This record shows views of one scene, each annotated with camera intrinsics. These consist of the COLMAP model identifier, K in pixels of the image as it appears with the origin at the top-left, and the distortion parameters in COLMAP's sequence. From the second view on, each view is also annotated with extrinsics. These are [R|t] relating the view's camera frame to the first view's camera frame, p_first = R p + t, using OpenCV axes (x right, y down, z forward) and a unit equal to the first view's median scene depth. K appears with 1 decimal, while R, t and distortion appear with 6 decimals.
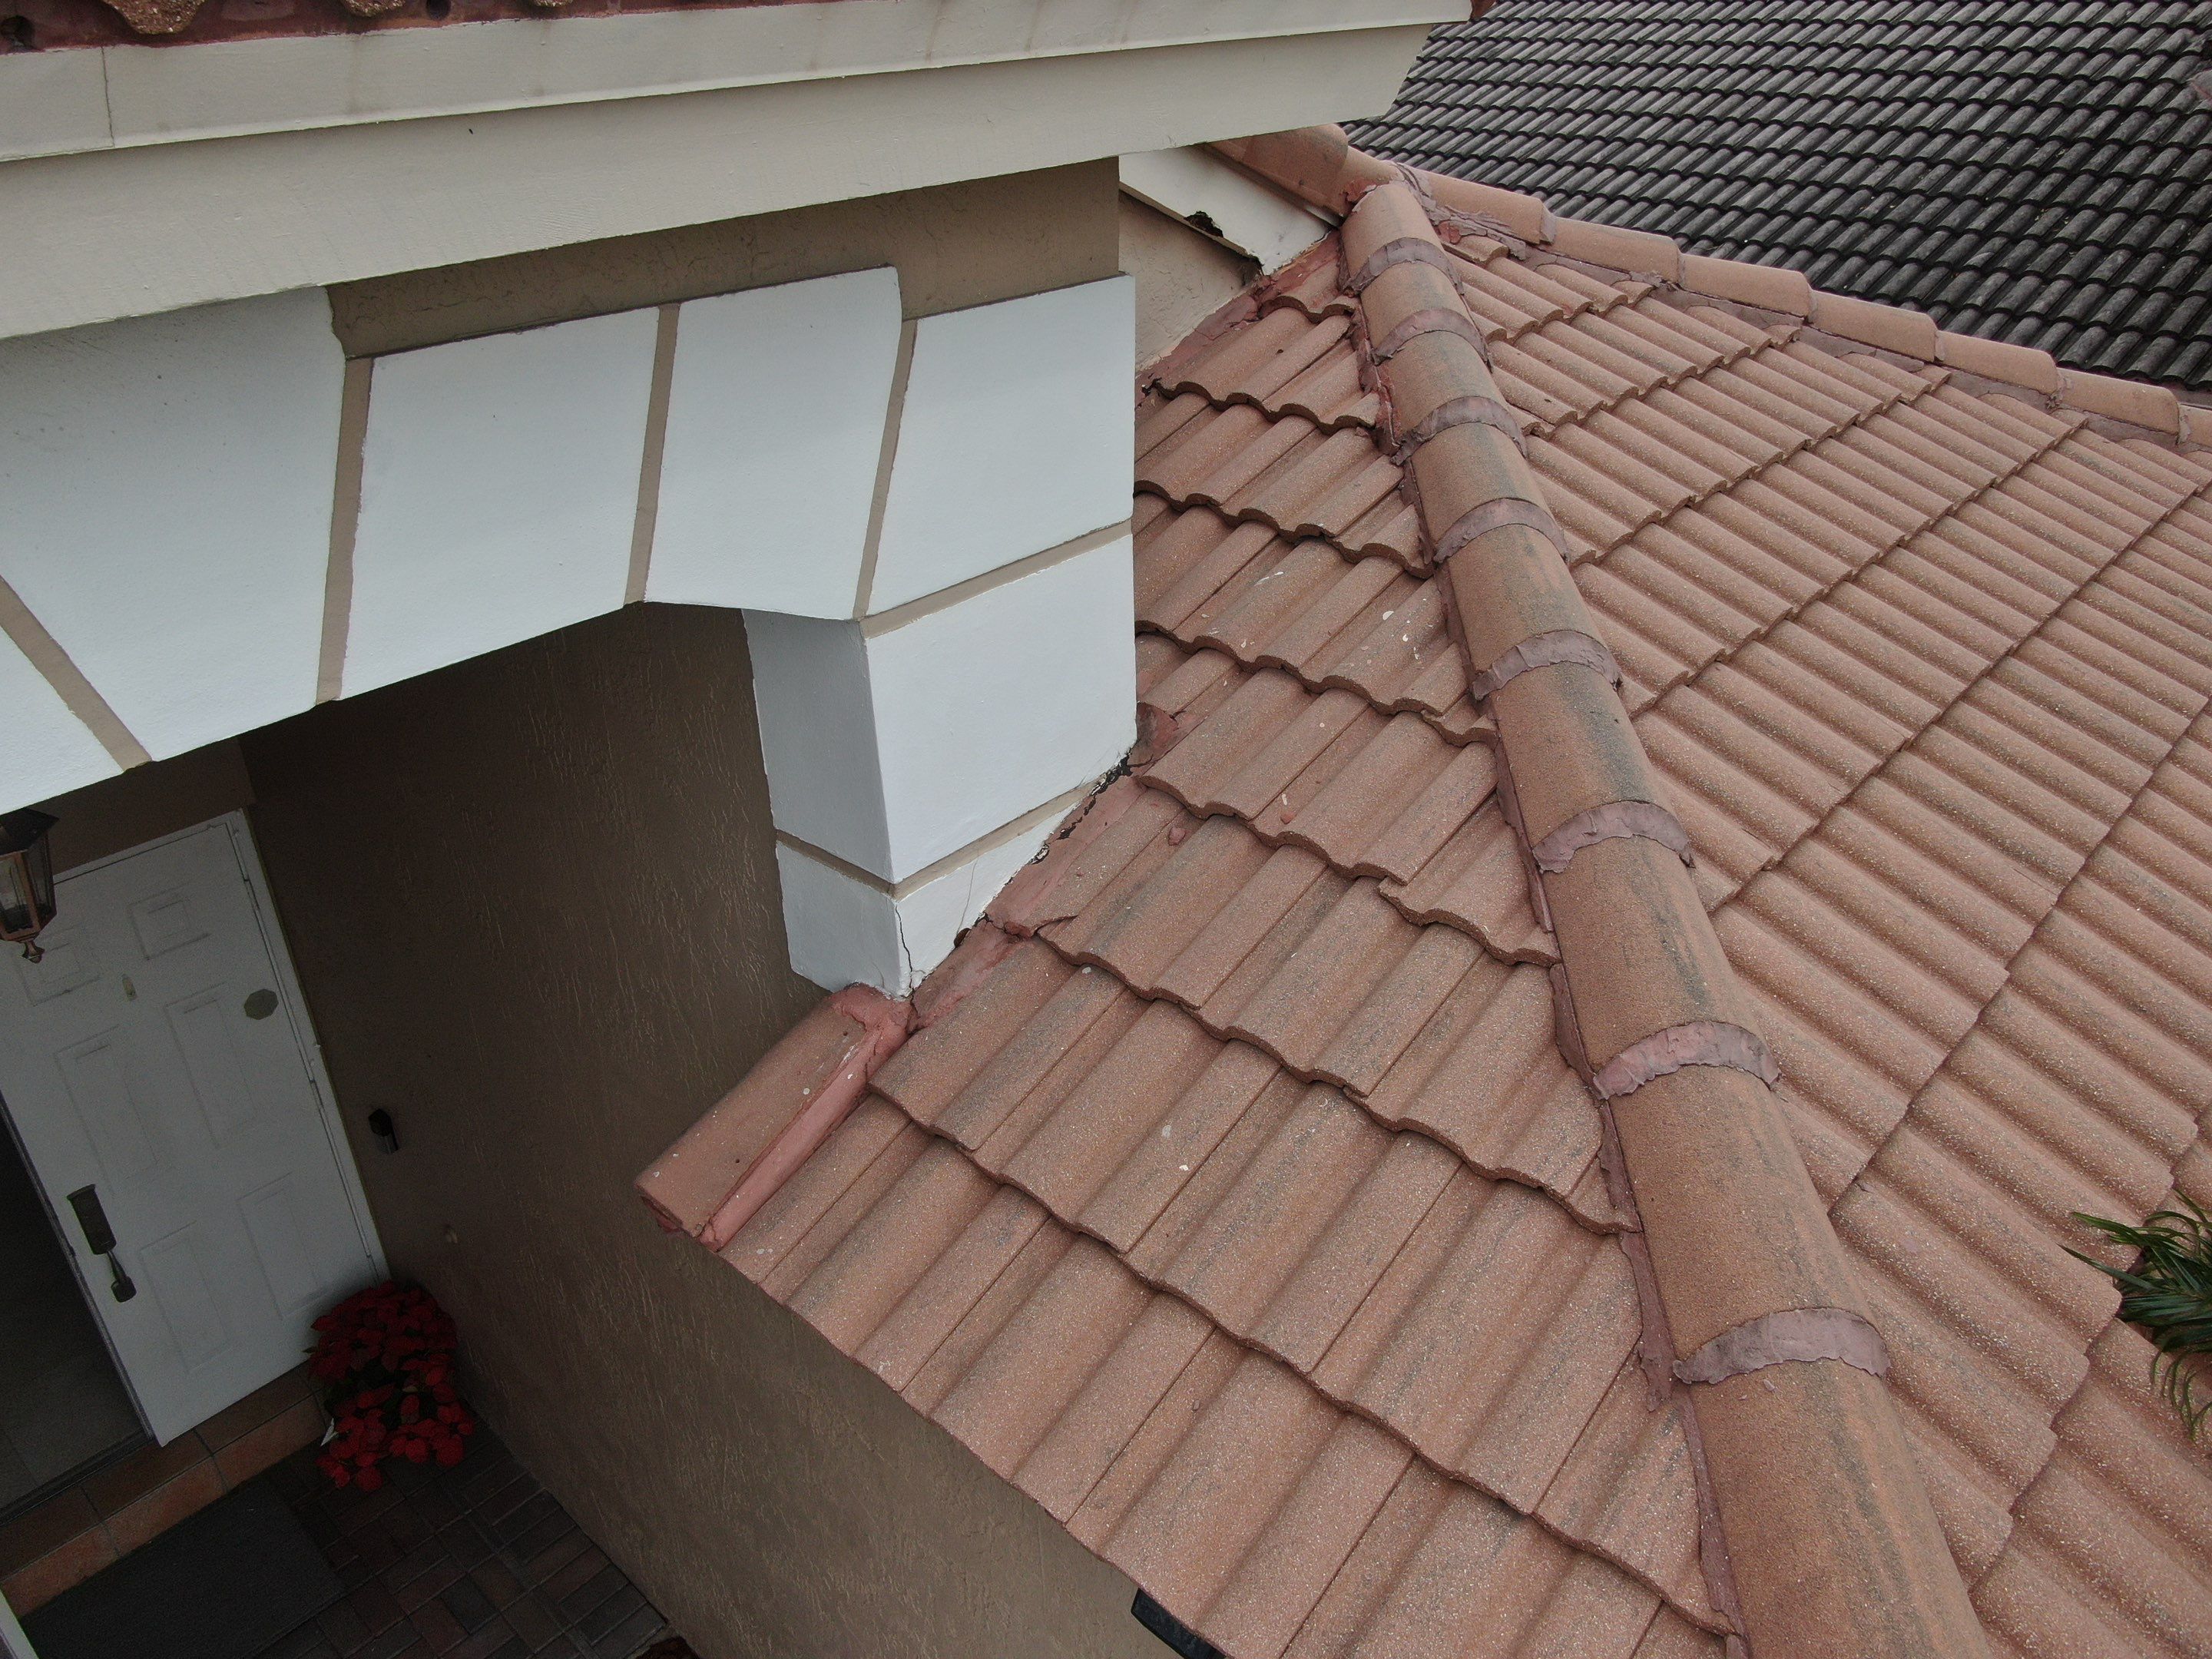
lens RADIAL K [[1583.0, 0, 1106.9], [0, 1583.0, 832.5], [0, 0, 1]] dist [-0.024953, 0.010819]
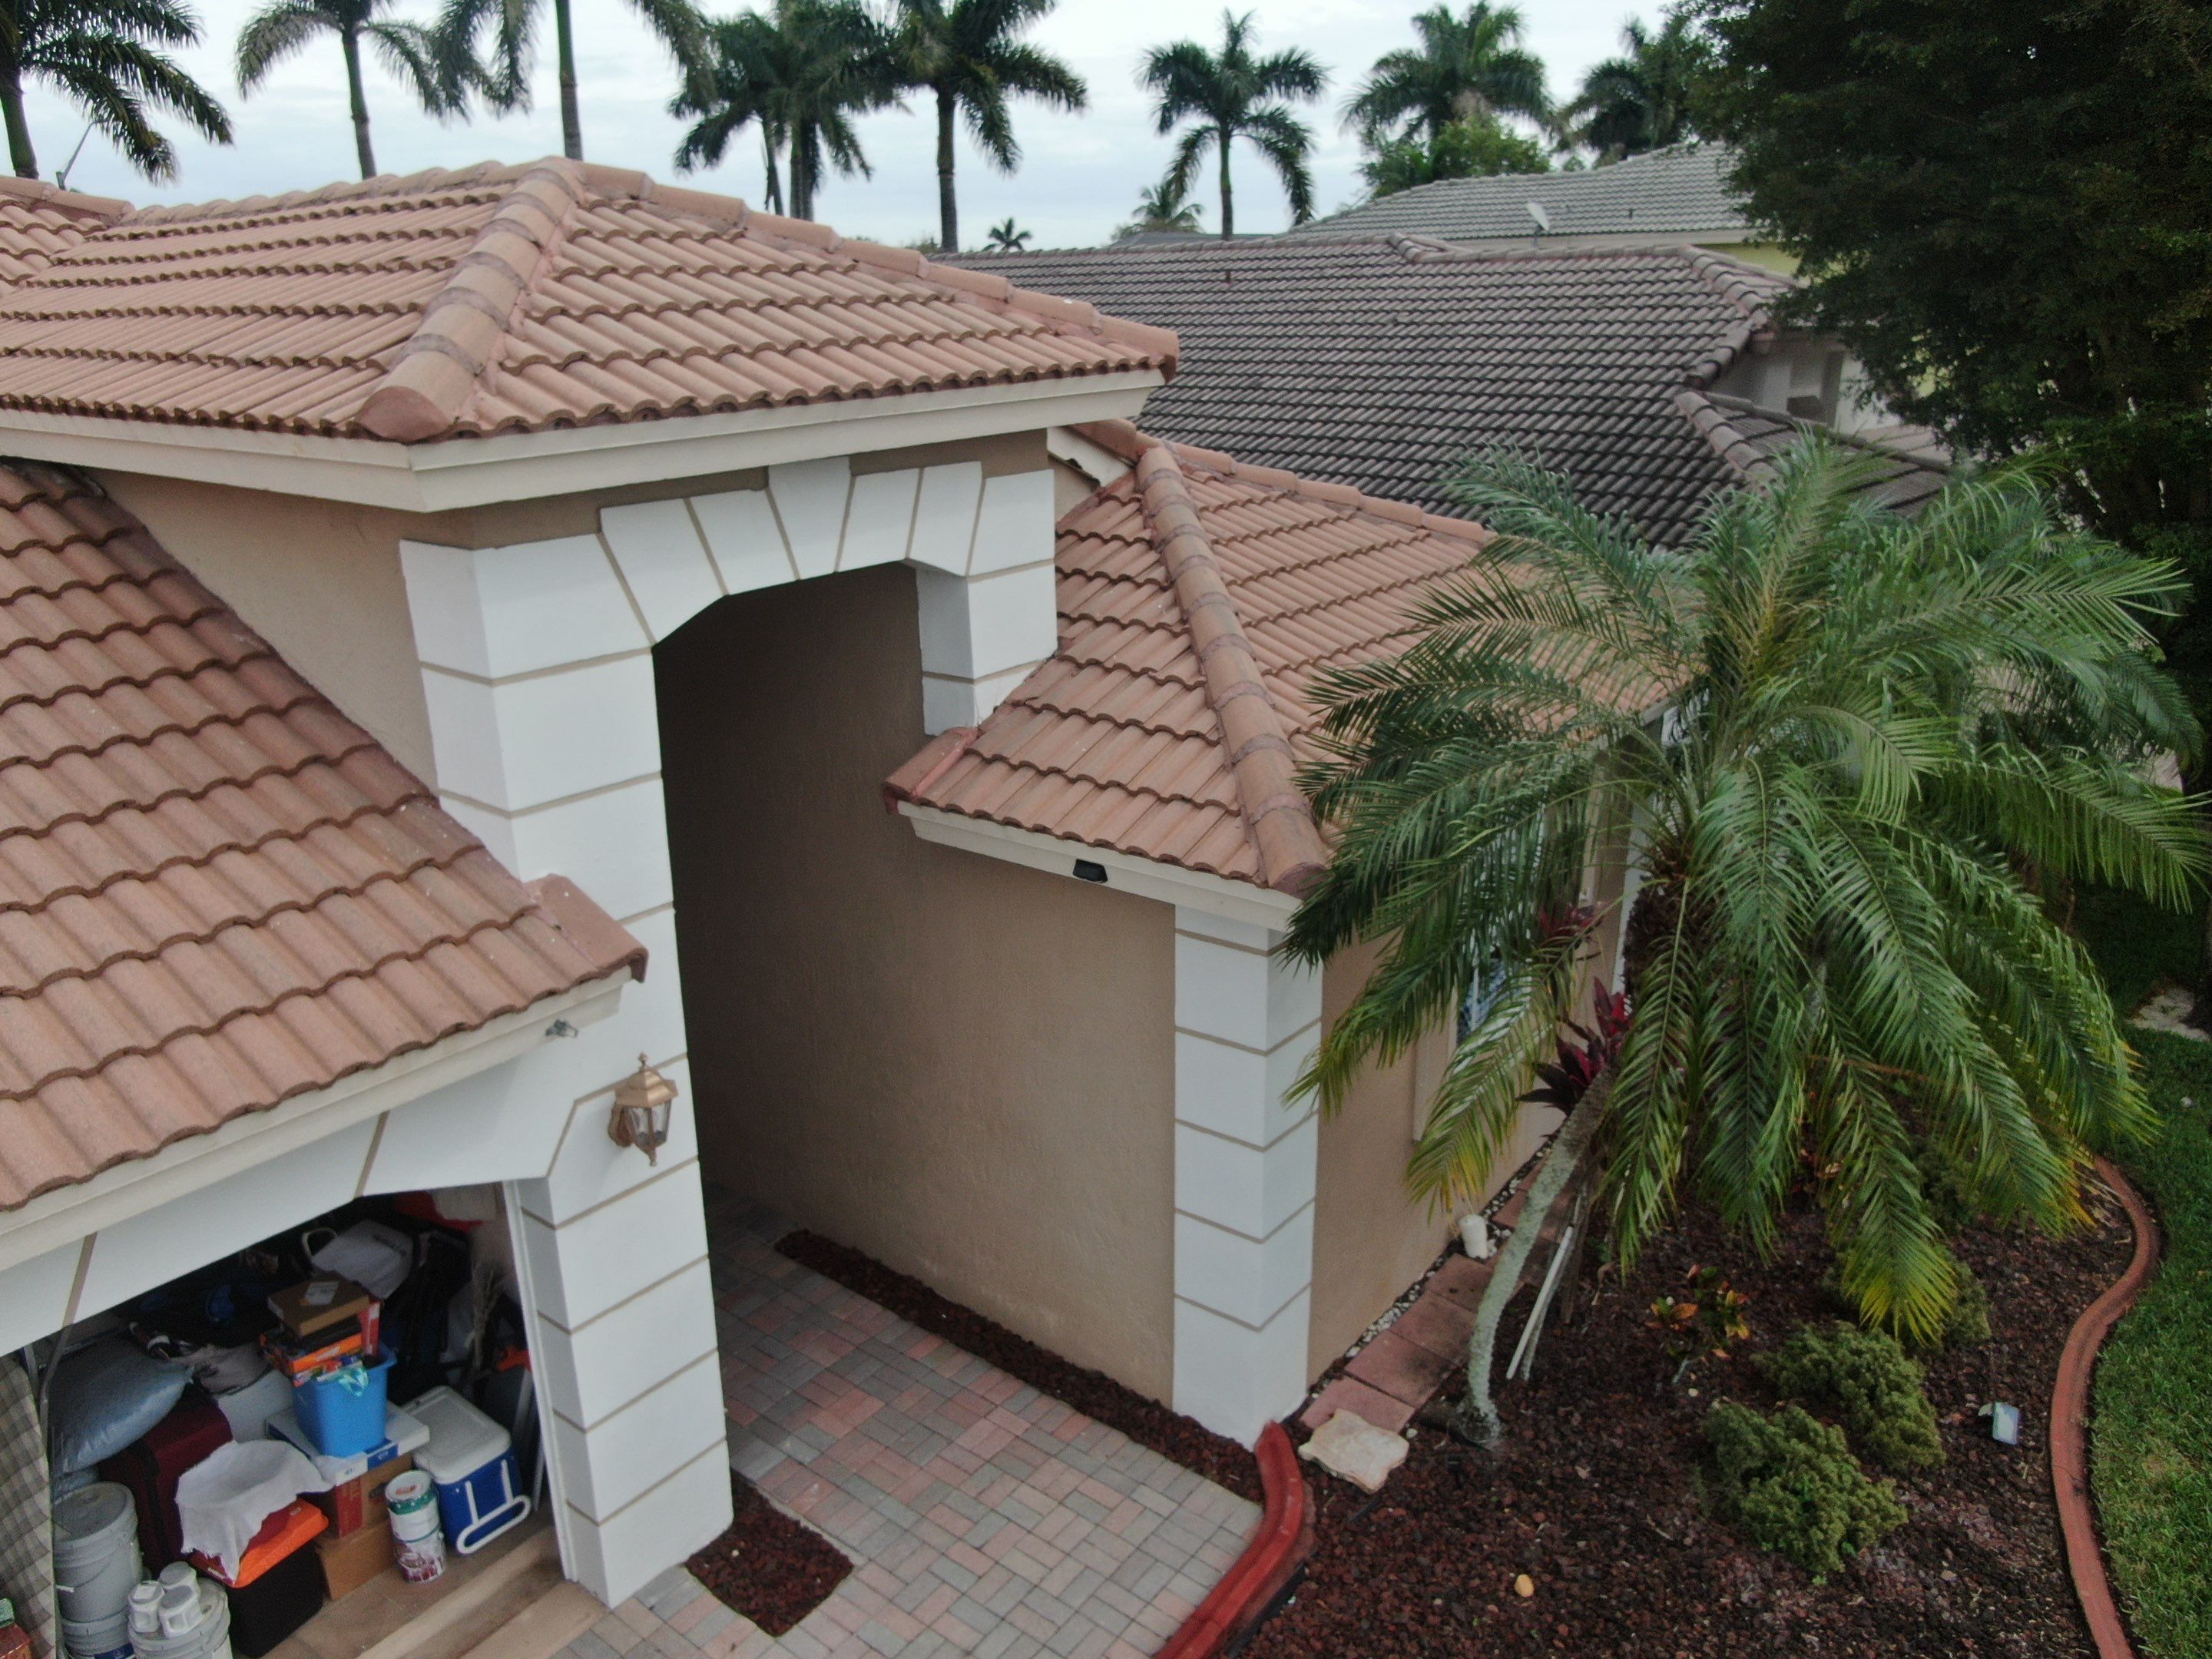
lens RADIAL K [[1583.0, 0, 1106.9], [0, 1583.0, 832.5], [0, 0, 1]] dist [-0.024953, 0.010819]
pose [[0.995893, -0.026532, 0.086568, -0.123091], [0.041551, 0.983405, -0.176604, 0.650758], [-0.080446, 0.179475, 0.980468, -1.371367]]
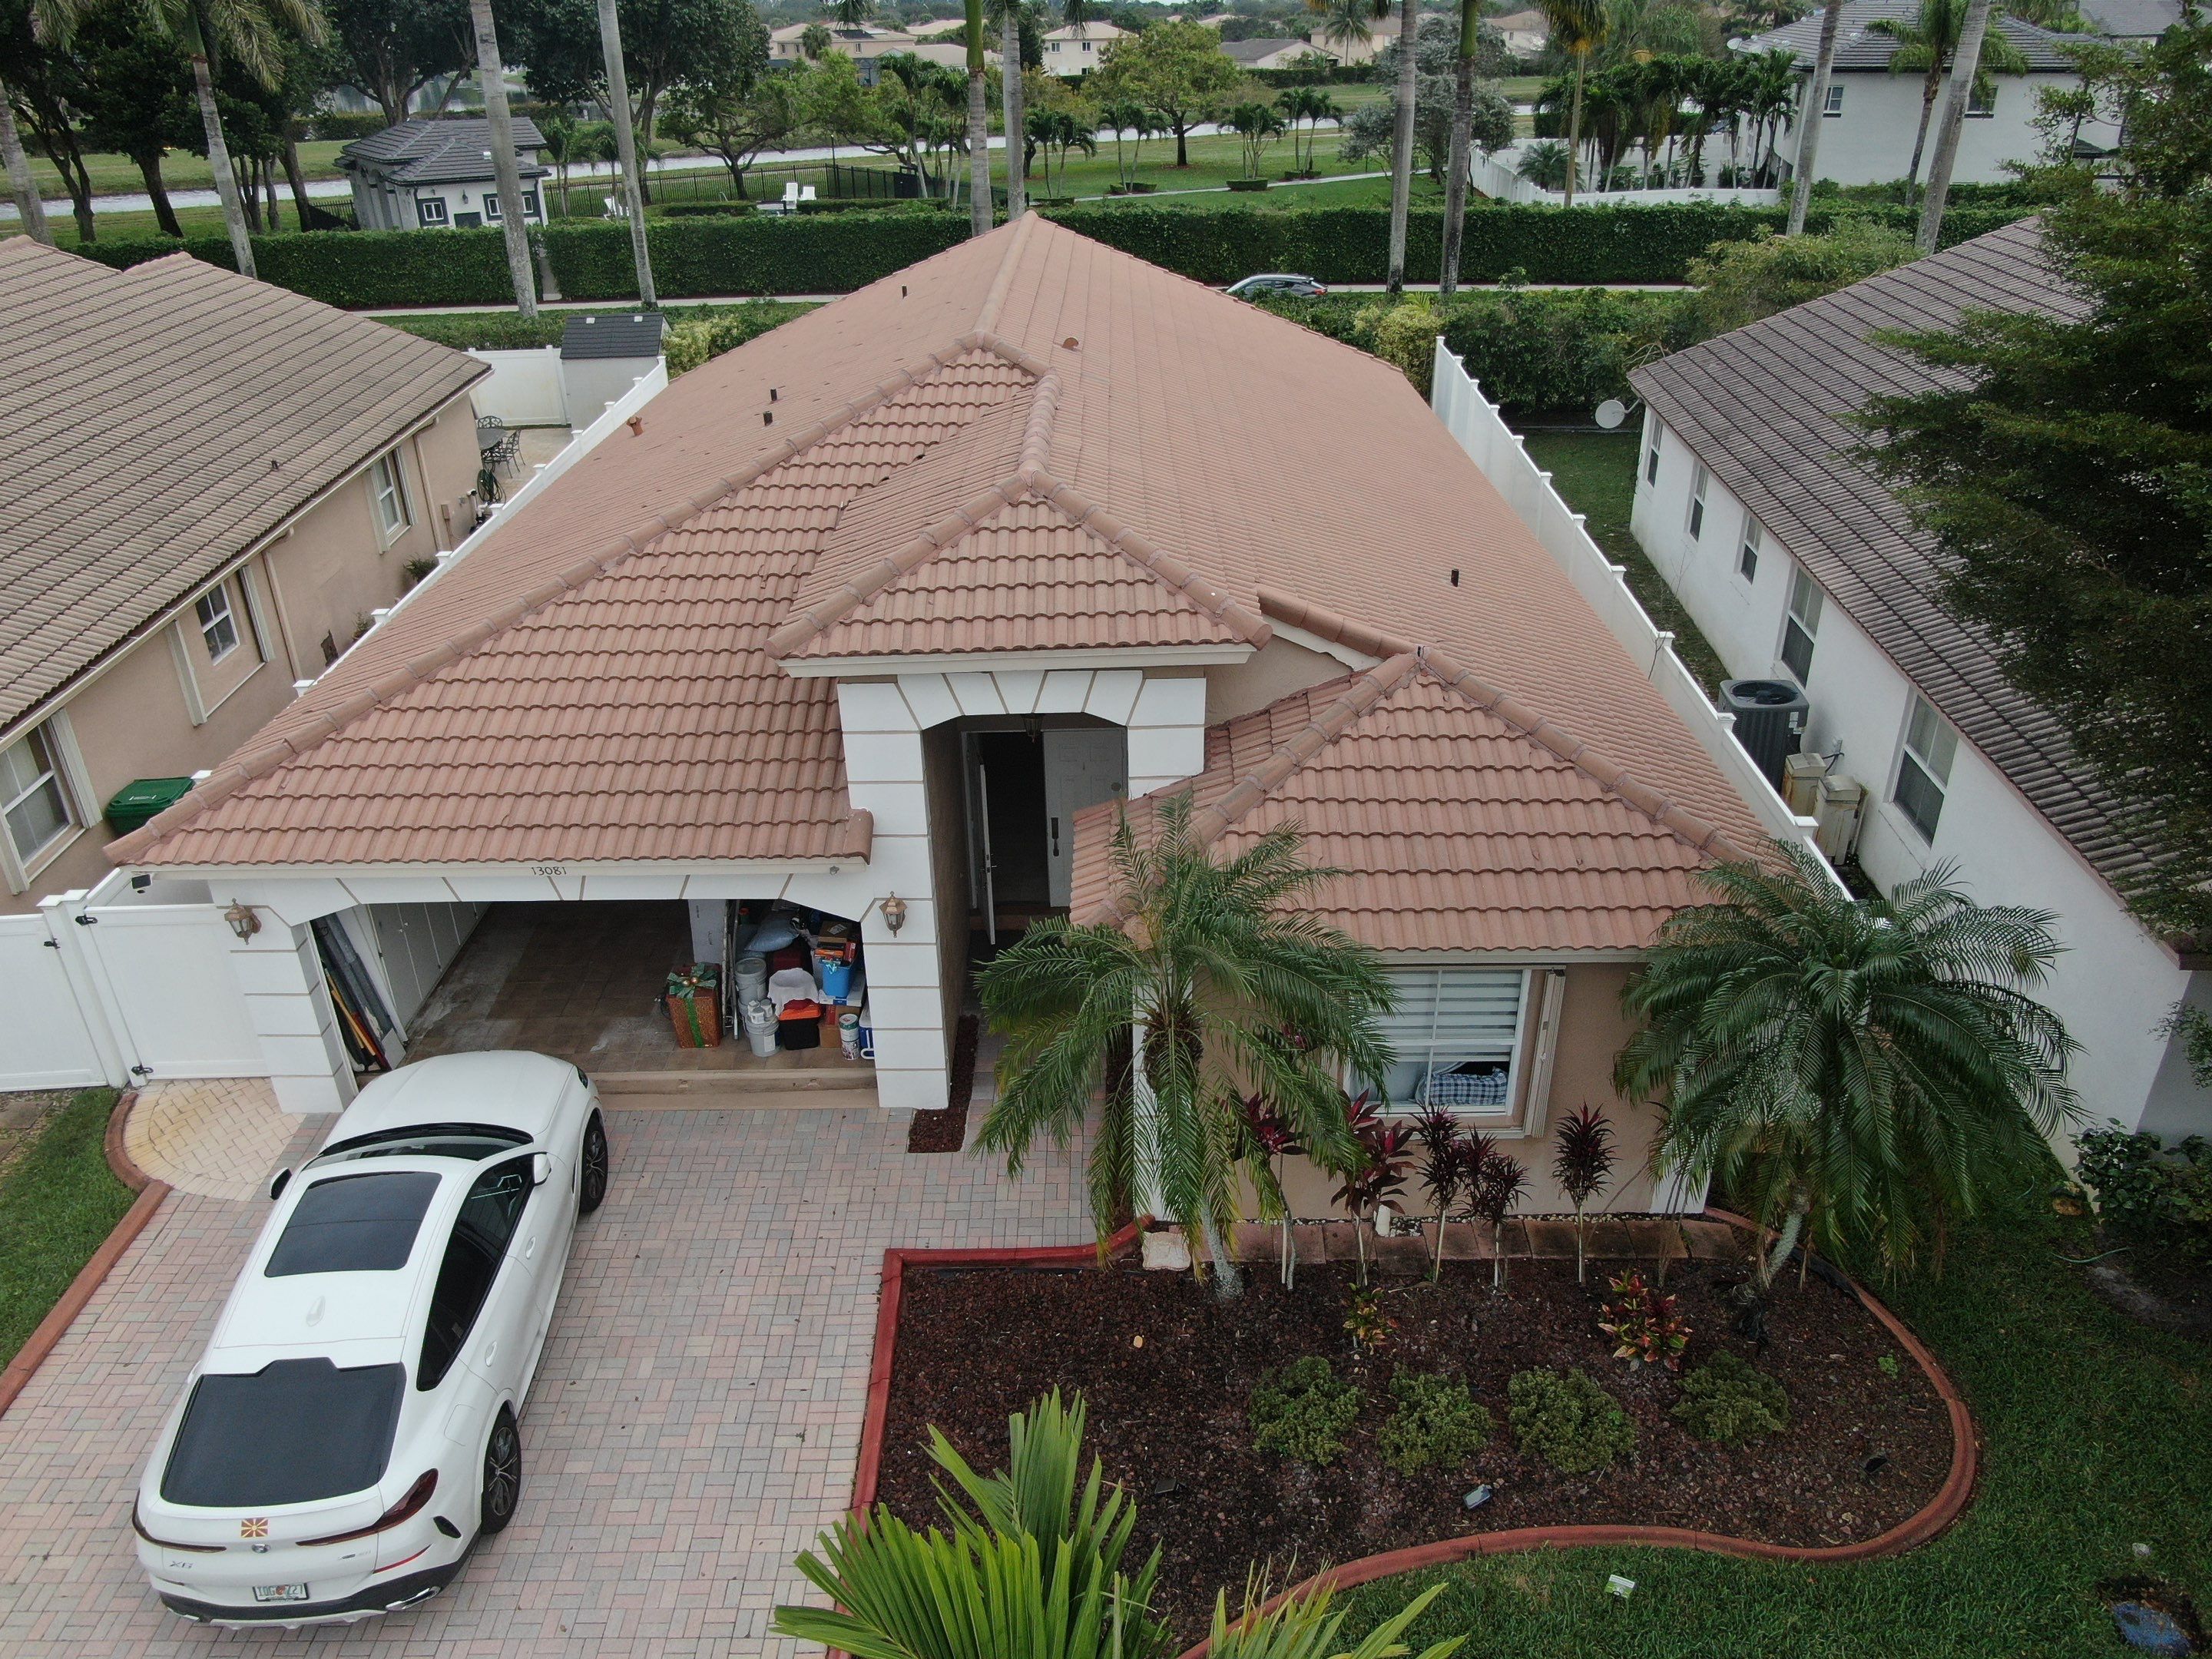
lens RADIAL K [[1583.0, 0, 1106.9], [0, 1583.0, 832.5], [0, 0, 1]] dist [-0.024953, 0.010819]
pose [[0.667704, 0.348057, -0.658048, 2.674795], [-0.353993, 0.926079, 0.130638, -0.366424], [0.654874, 0.145717, 0.741557, -2.320135]]
